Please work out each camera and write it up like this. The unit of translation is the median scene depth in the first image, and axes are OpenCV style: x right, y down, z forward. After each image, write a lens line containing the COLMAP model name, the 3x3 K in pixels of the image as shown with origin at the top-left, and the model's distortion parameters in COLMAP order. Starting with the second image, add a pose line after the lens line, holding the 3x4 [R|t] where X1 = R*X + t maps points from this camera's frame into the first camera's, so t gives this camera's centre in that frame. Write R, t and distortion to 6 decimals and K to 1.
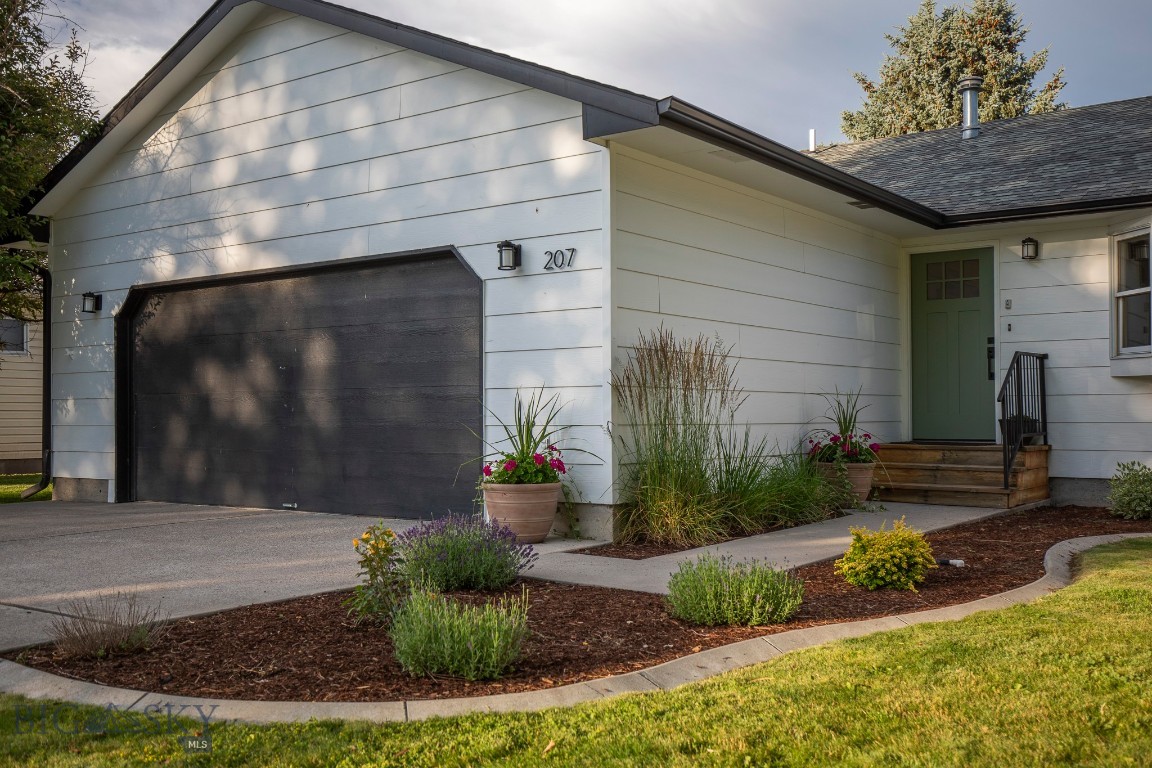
lens RADIAL K [[1116.7, 0, 546.7], [0, 1116.7, 384.8], [0, 0, 1]] dist [-0.005794, 0.006549]
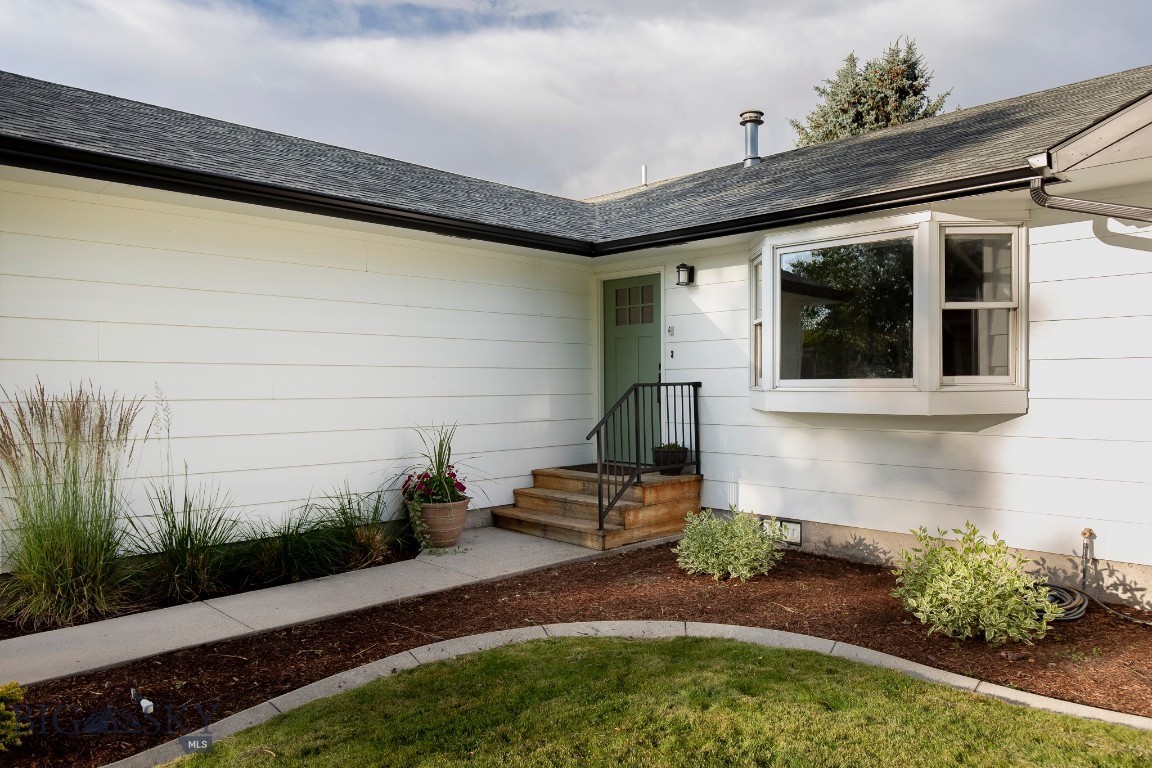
lens RADIAL K [[781.1, 0, 576.2], [0, 781.1, 380.8], [0, 0, 1]] dist [-0.022808, 0.001811]
pose [[0.989592, -0.000653, -0.143901, 0.508272], [0.004661, 0.999610, 0.027517, -0.055937], [0.143827, -0.027902, 0.989209, 0.352482]]
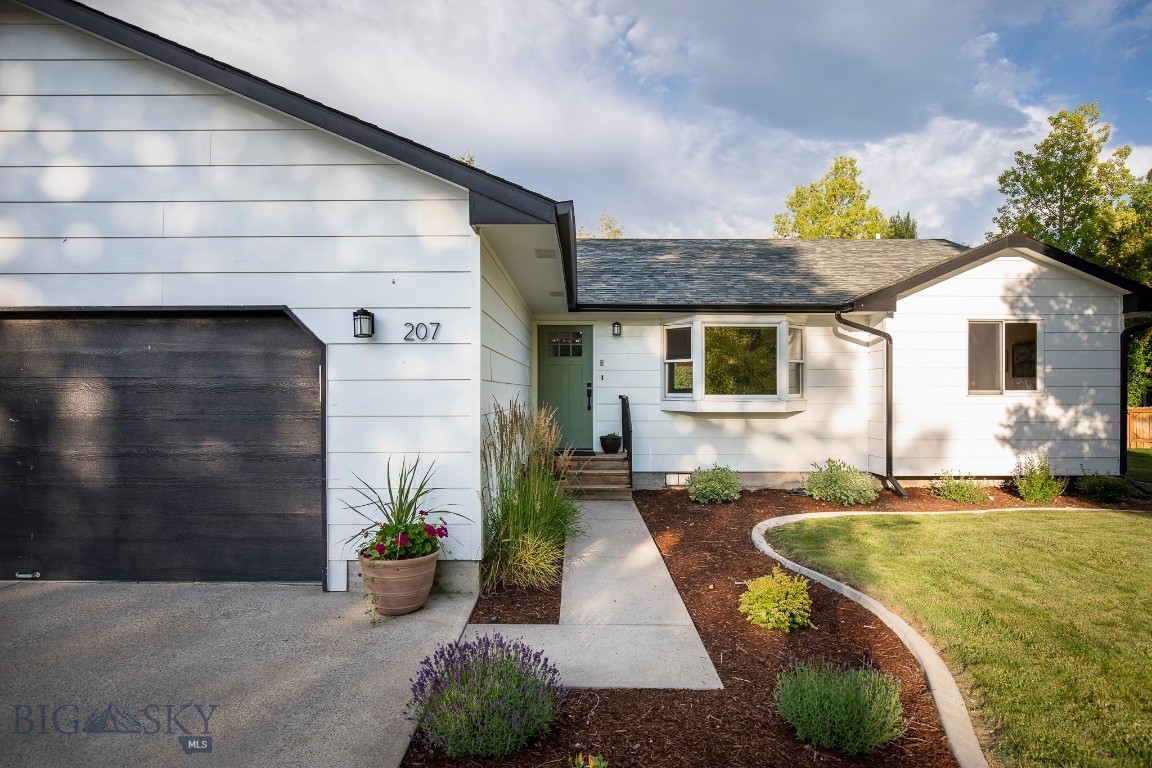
lens RADIAL K [[651.1, 0, 577.8], [0, 651.1, 386.7], [0, 0, 1]] dist [-0.021243, 0.000371]
pose [[0.794132, 0.007871, 0.607694, -0.204993], [-0.019382, 0.999736, 0.012380, -0.058801], [-0.607436, -0.021609, 0.794074, 0.347242]]
